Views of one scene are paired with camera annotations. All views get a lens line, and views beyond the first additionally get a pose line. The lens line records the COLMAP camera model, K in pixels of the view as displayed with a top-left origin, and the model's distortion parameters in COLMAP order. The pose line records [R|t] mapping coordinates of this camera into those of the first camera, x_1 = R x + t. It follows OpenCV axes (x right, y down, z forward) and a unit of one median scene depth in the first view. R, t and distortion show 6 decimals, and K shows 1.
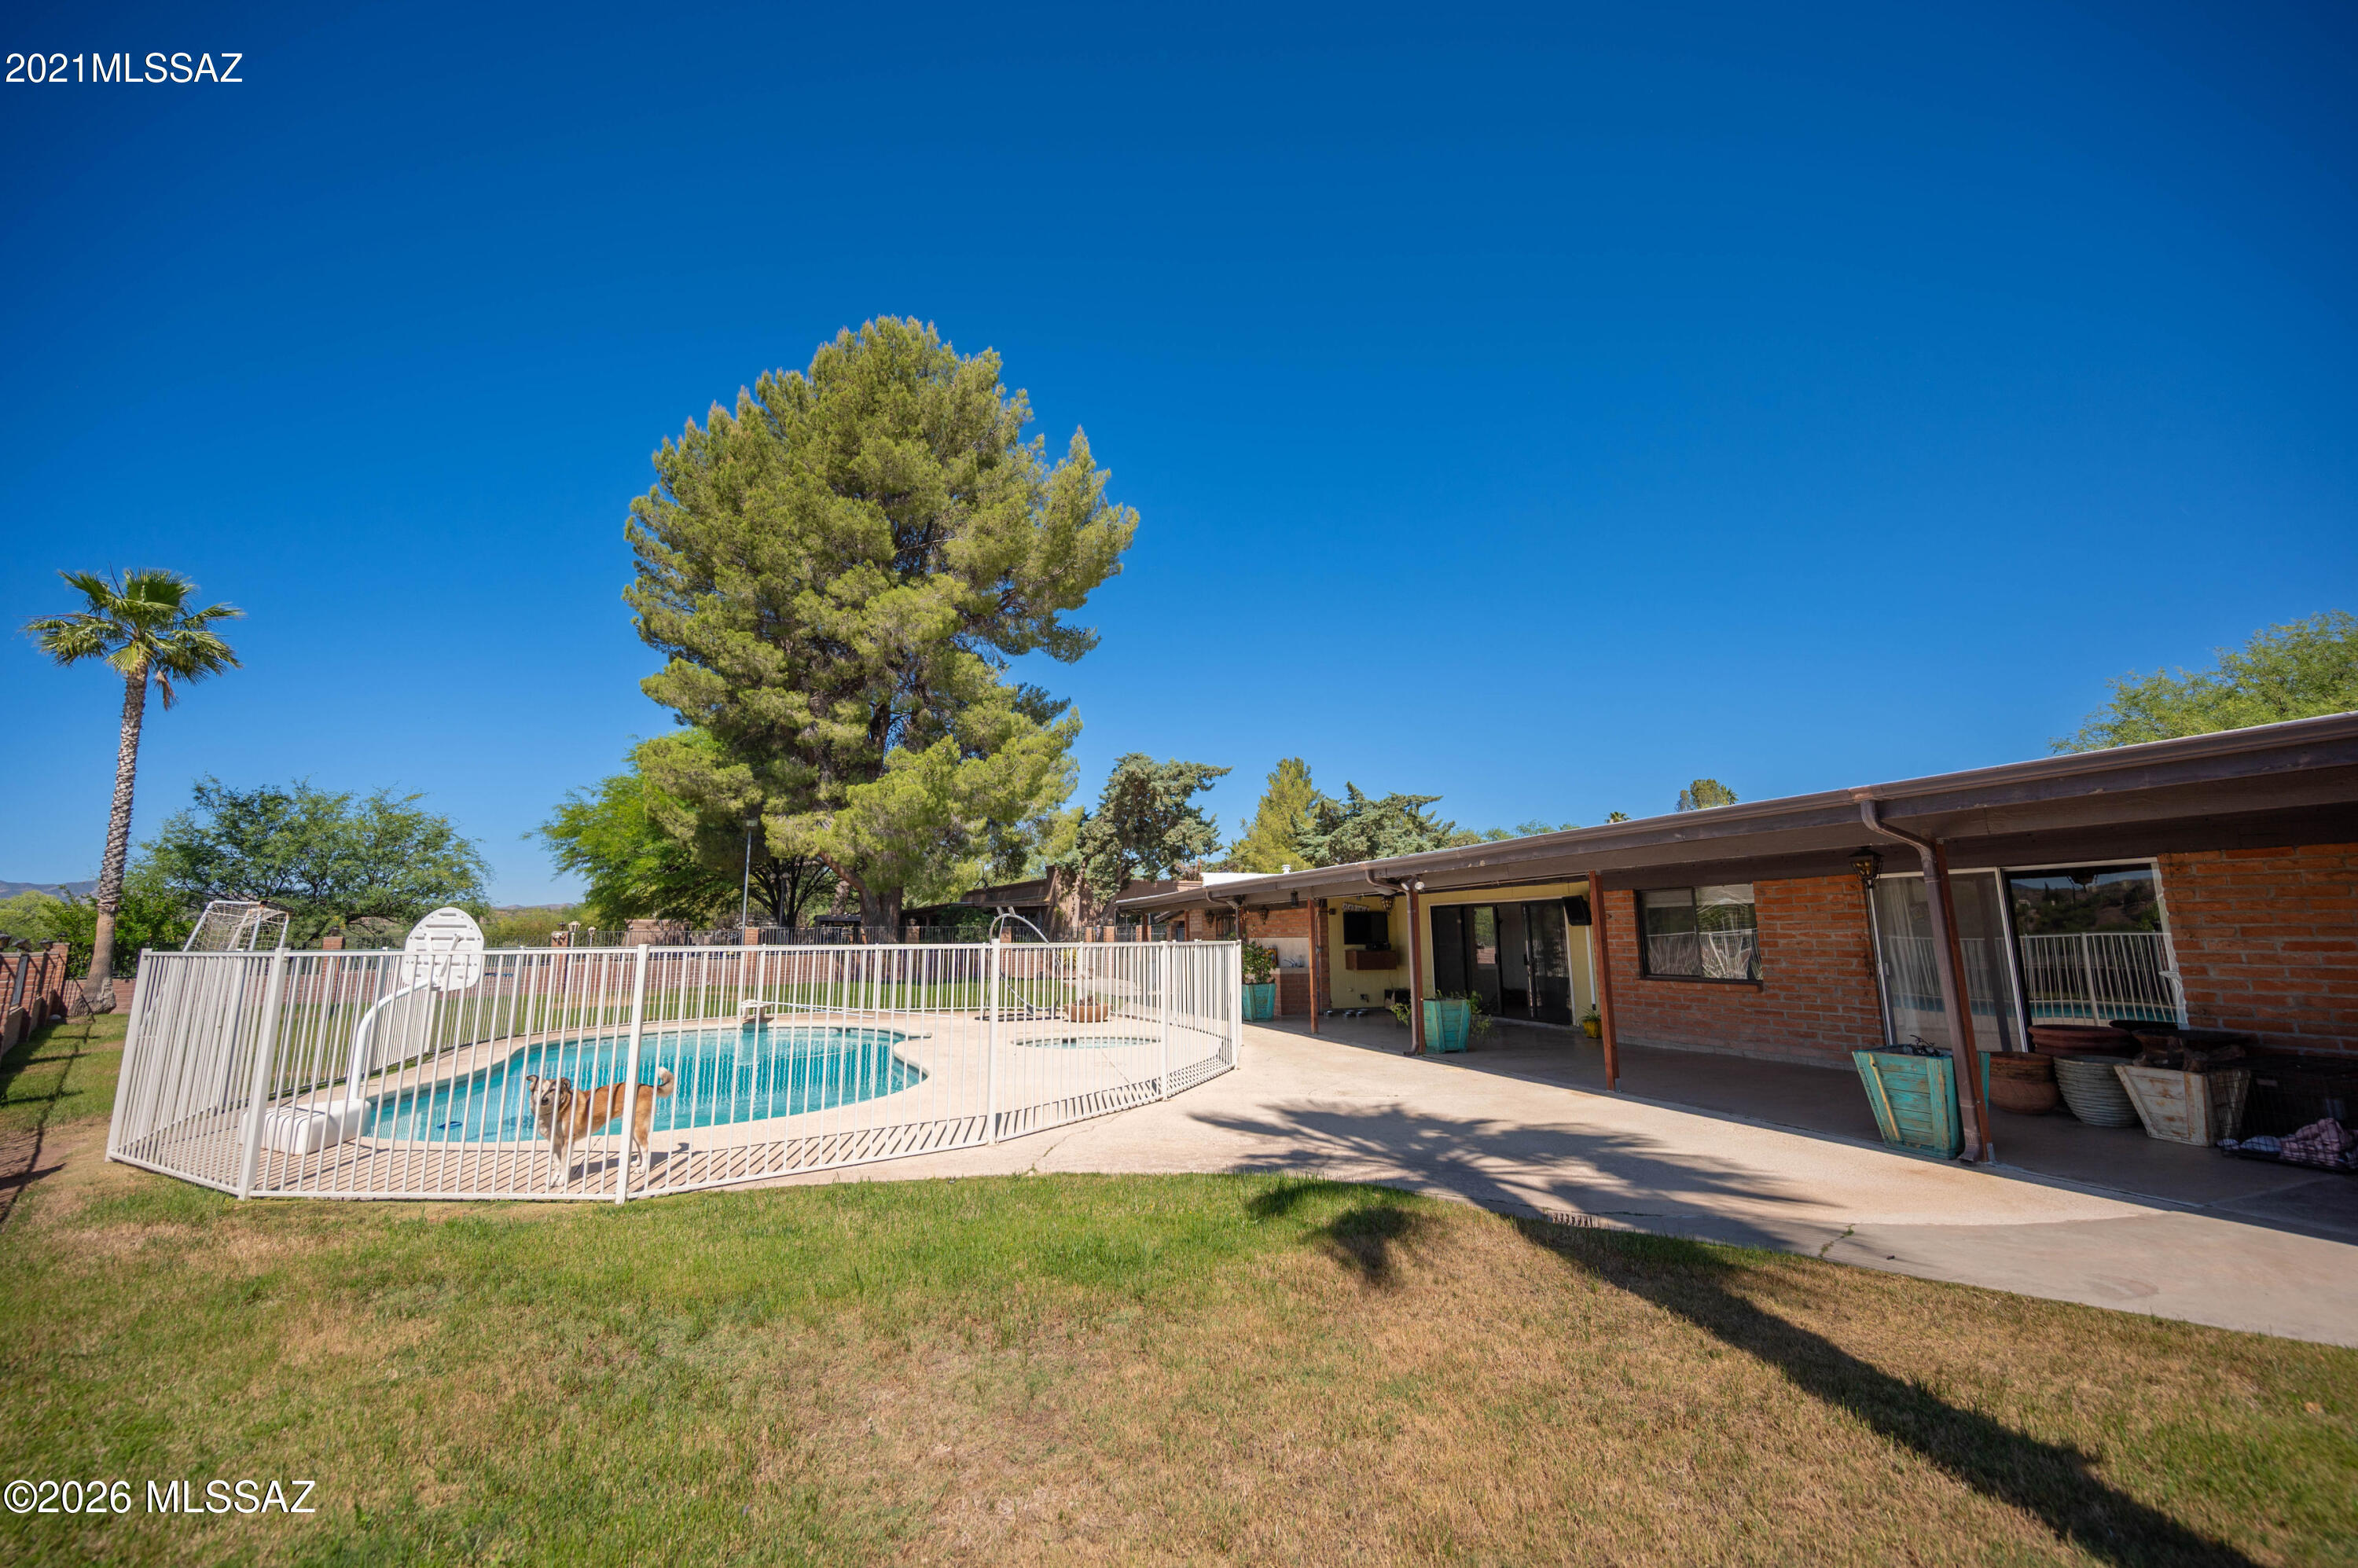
lens RADIAL K [[935.9, 0, 1179.0], [0, 935.9, 784.0], [0, 0, 1]] dist [0.002638, 0.000325]
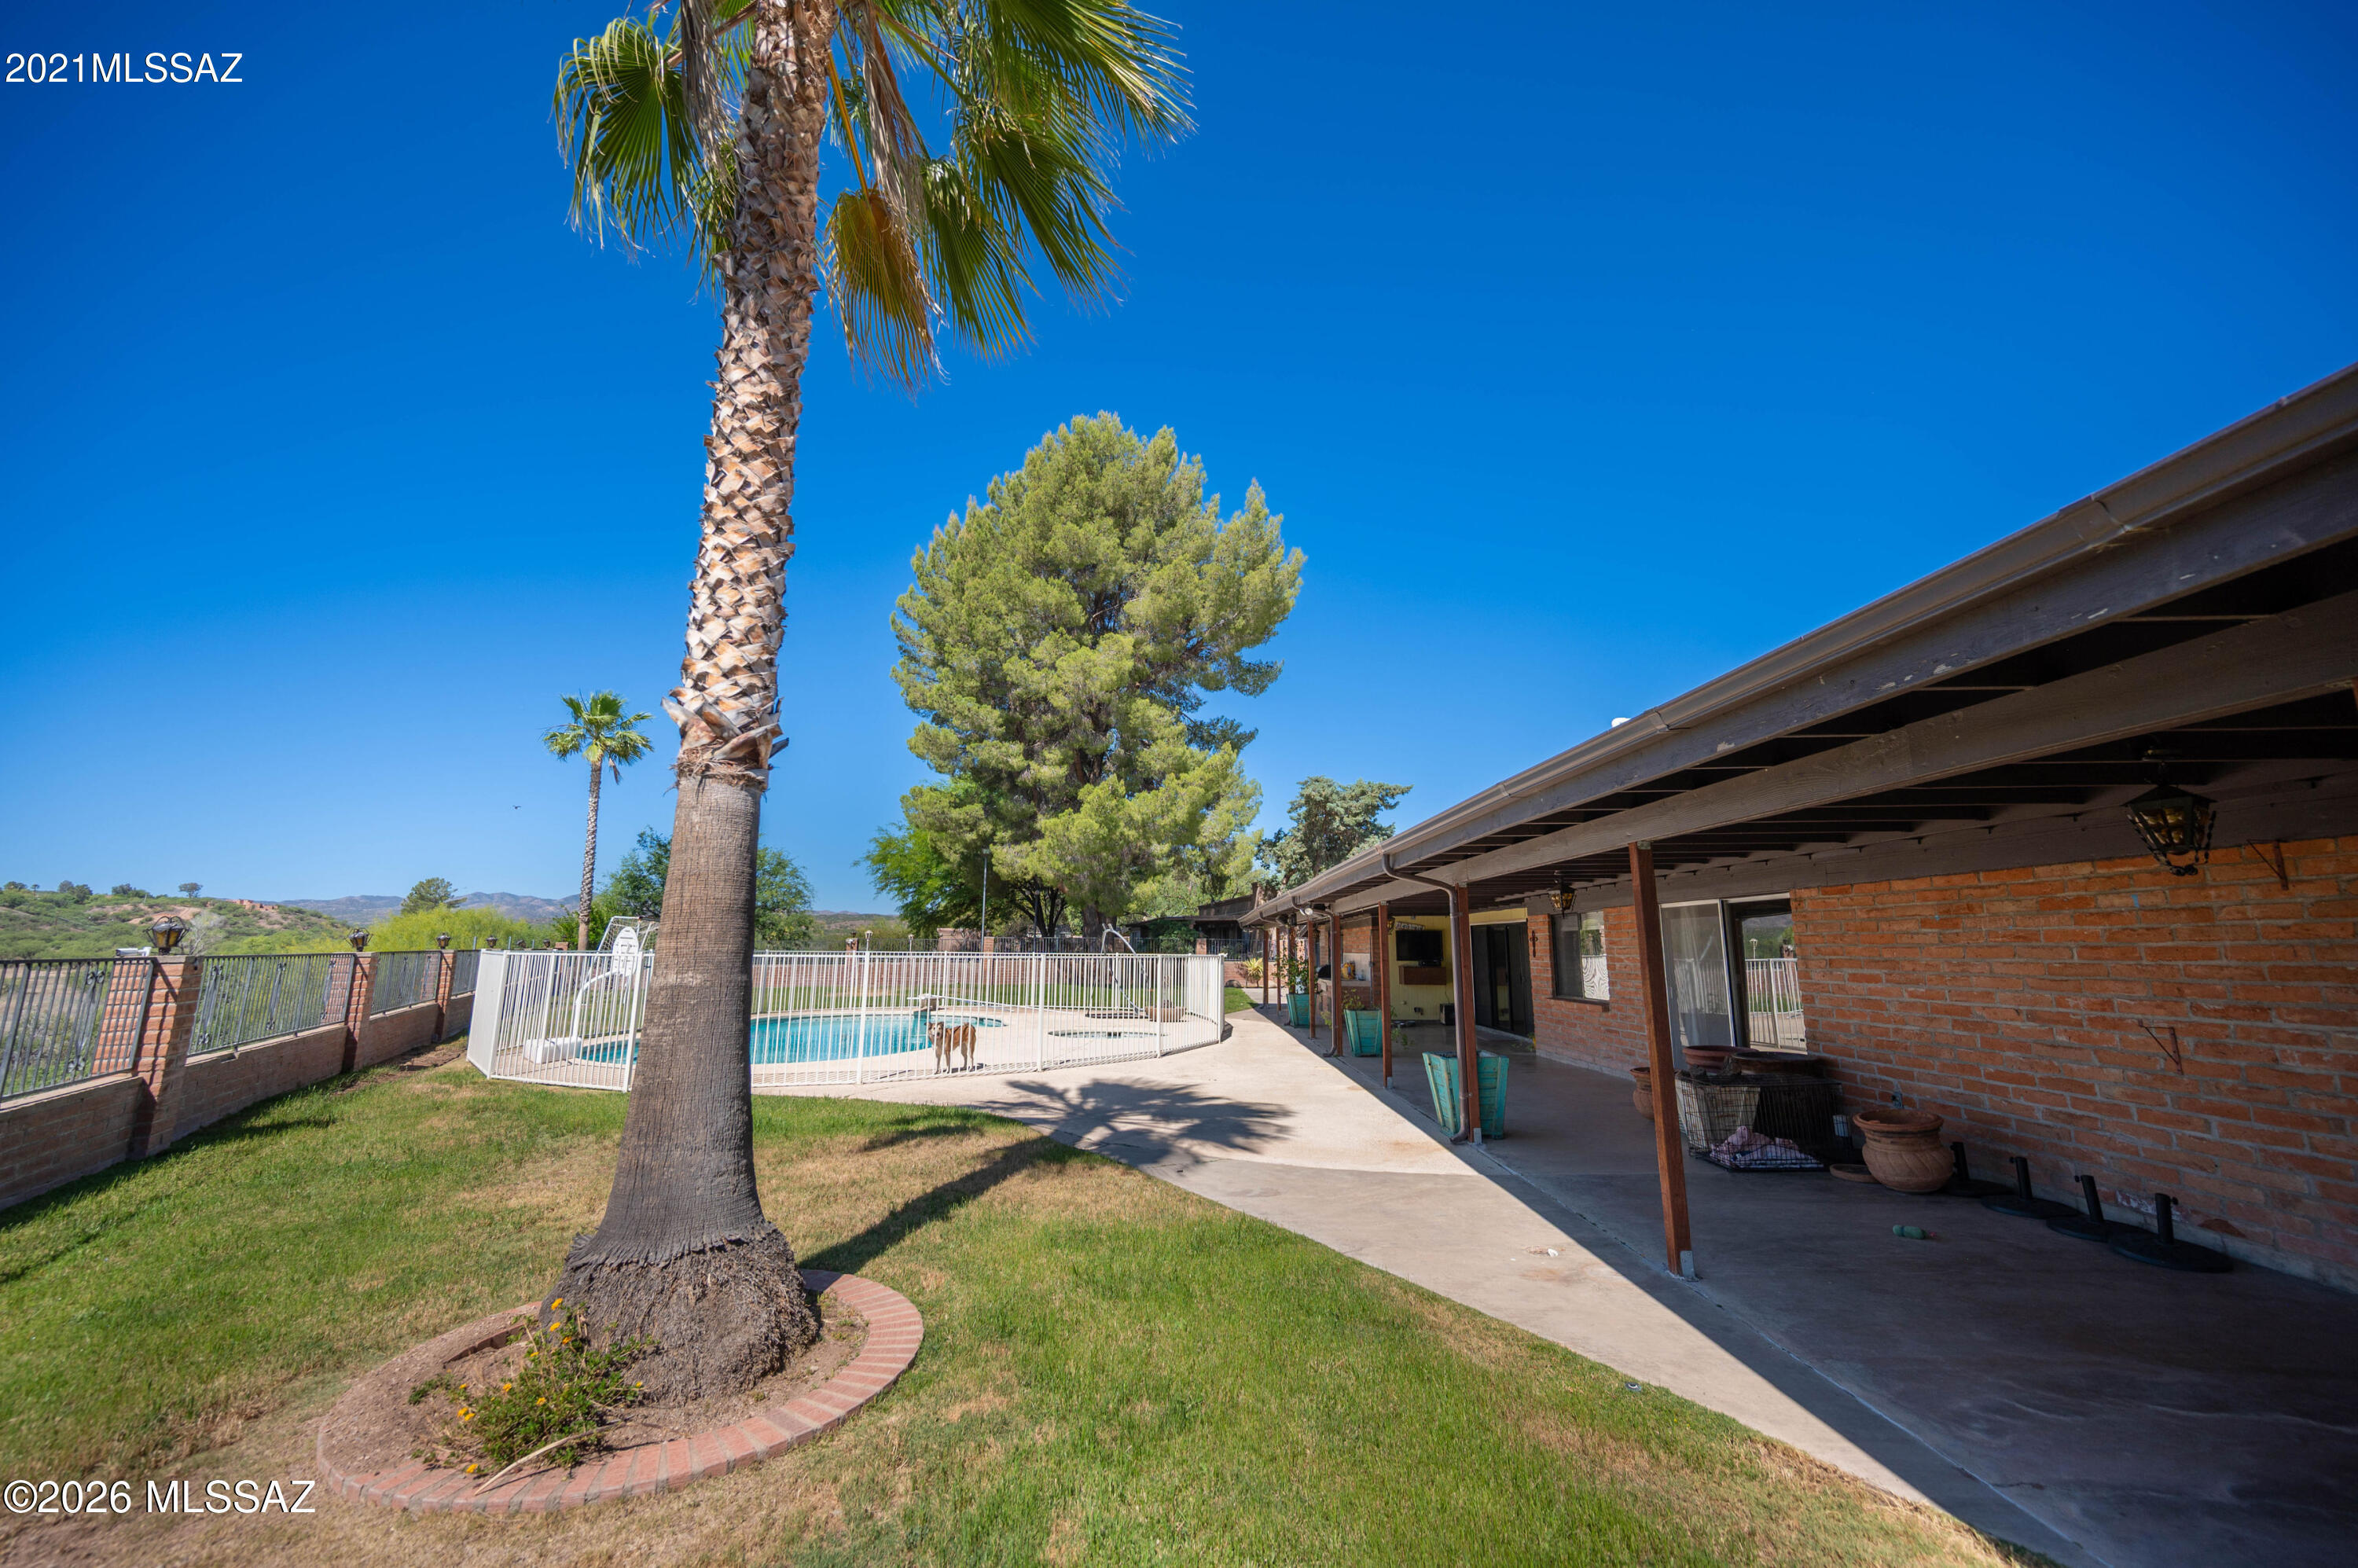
lens RADIAL K [[931.0, 0, 1164.8], [0, 931.0, 781.0], [0, 0, 1]] dist [-0.002984, -0.000289]
pose [[0.938961, -0.045564, -0.340994, 0.178997], [0.040427, 0.998937, -0.022160, -0.013328], [0.341641, 0.007022, 0.939804, -0.059508]]
